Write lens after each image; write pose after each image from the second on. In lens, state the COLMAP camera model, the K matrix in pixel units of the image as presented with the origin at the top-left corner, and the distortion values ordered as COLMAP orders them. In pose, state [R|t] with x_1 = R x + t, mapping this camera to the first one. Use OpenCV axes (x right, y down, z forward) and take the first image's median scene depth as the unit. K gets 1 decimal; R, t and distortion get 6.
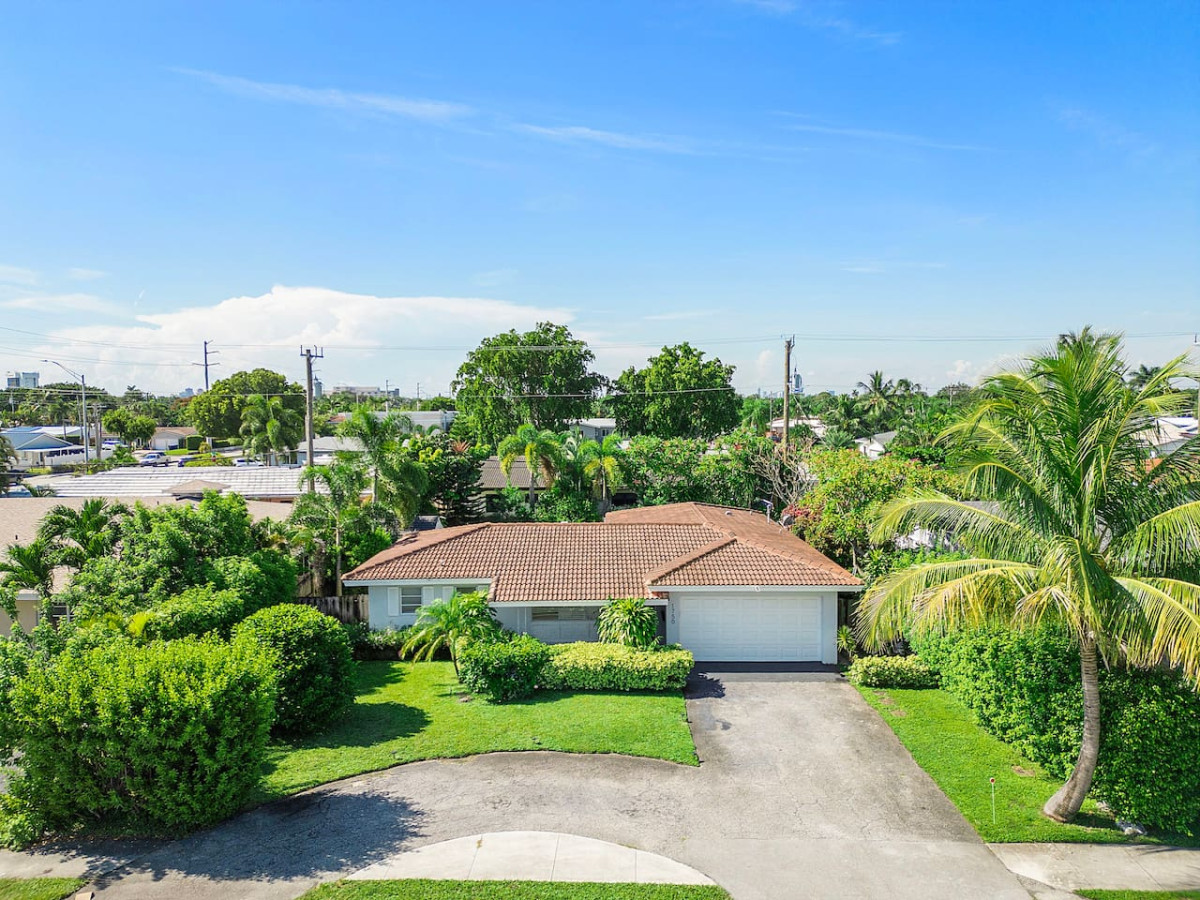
lens RADIAL K [[840.8, 0, 598.0], [0, 840.8, 445.8], [0, 0, 1]] dist [0.087425, -0.080841]
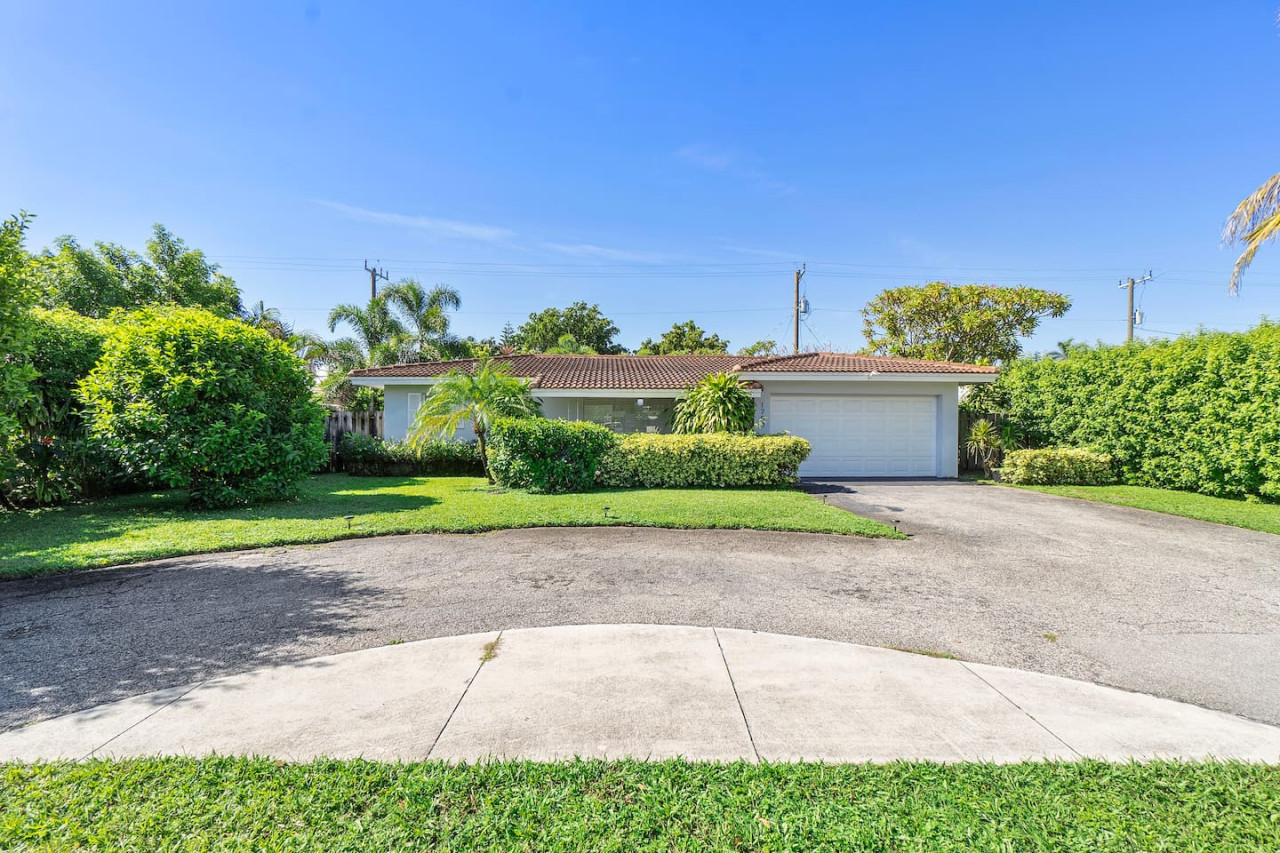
lens RADIAL K [[556.7, 0, 636.1], [0, 556.7, 429.6], [0, 0, 1]] dist [-0.003451, 0.000623]
pose [[0.998637, 0.010749, 0.051075, -0.065598], [-0.008110, 0.998635, -0.051603, 0.273377], [-0.051560, 0.051119, 0.997361, 0.542855]]
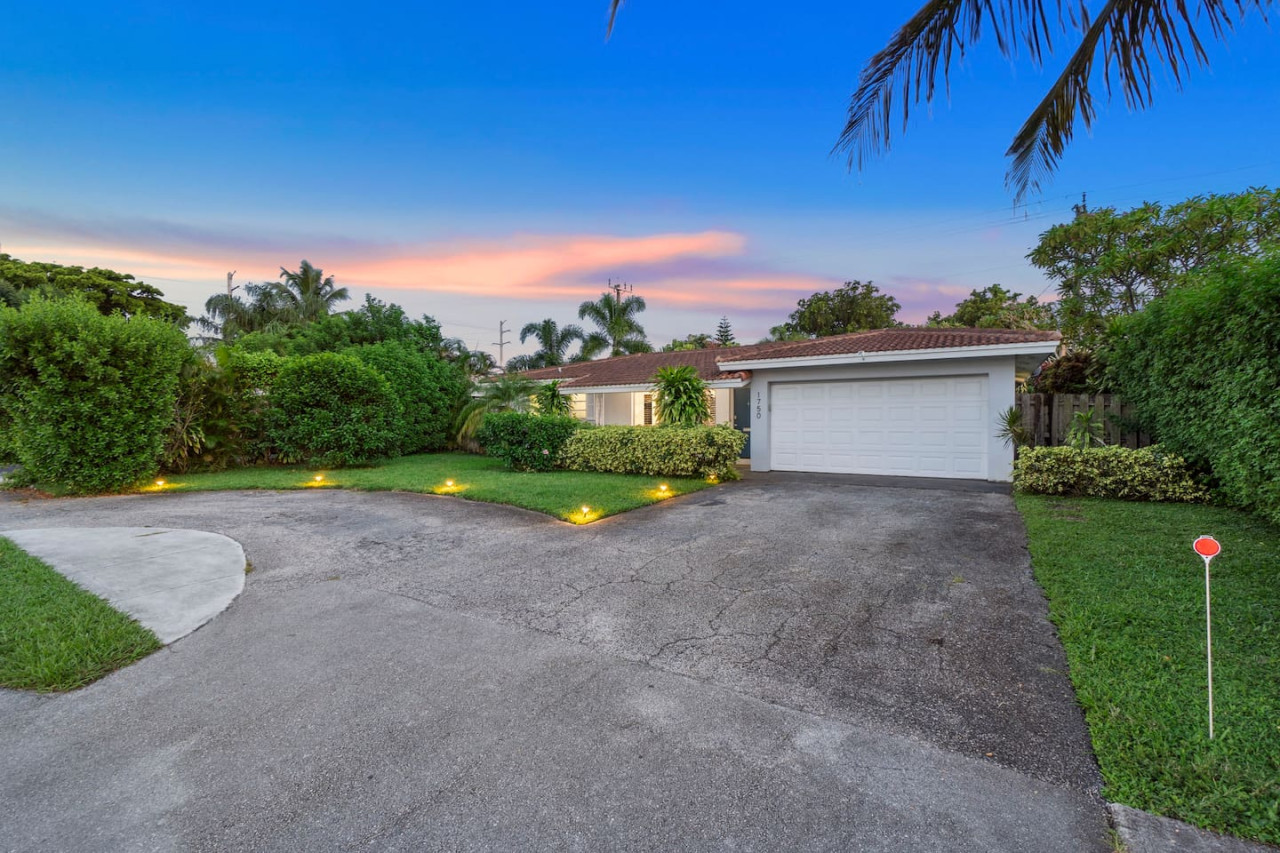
lens RADIAL K [[564.2, 0, 633.6], [0, 564.2, 420.3], [0, 0, 1]] dist [-0.001494, -0.000087]
pose [[0.848049, 0.004177, -0.529902, 0.299735], [-0.028276, 0.998901, -0.037380, 0.266828], [0.529163, 0.046684, 0.847235, 0.572865]]
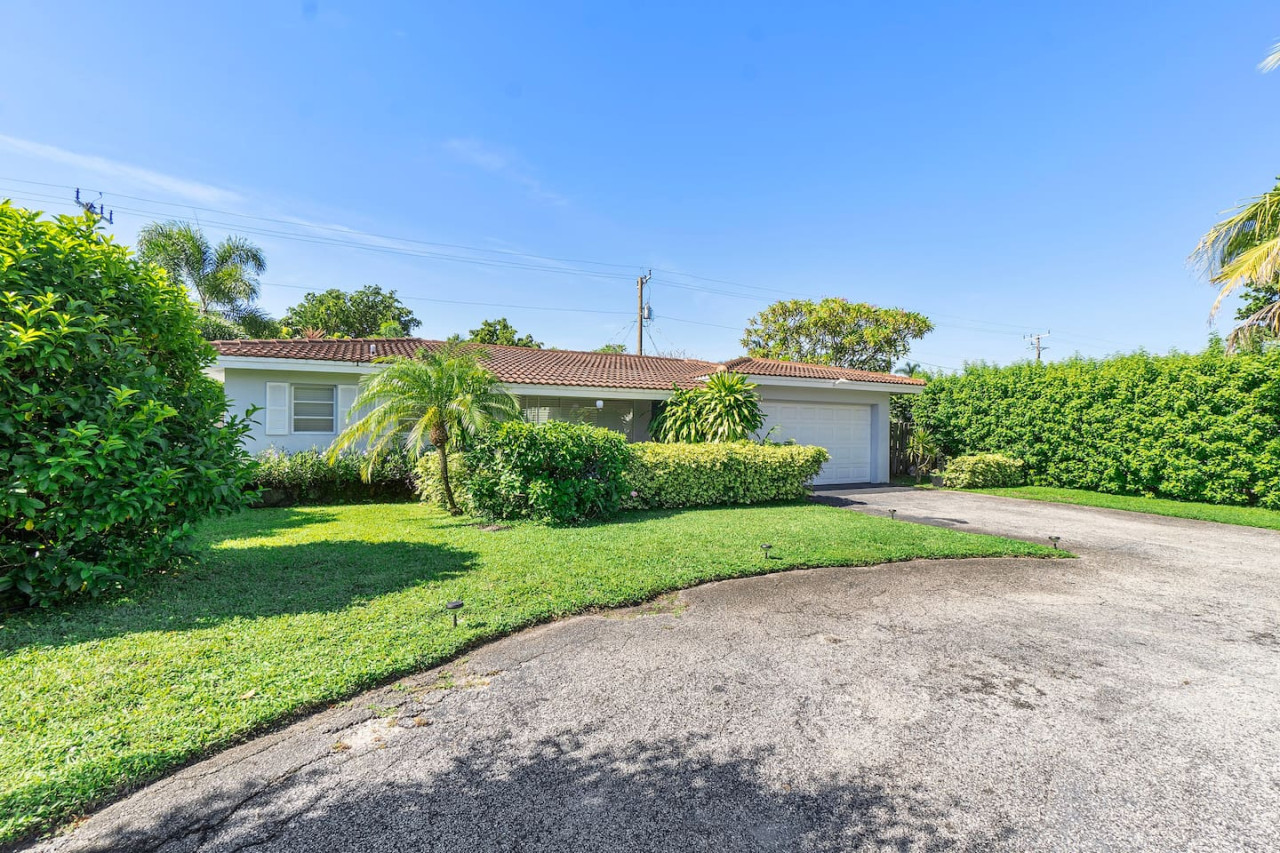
lens RADIAL K [[561.9, 0, 640.0], [0, 561.9, 426.5], [0, 0, 1]] dist [-0.004183, -0.000231]
pose [[0.896157, 0.020018, 0.443285, -0.229291], [0.010450, 0.997753, -0.066182, 0.266325], [-0.443614, 0.063942, 0.893934, 0.679353]]
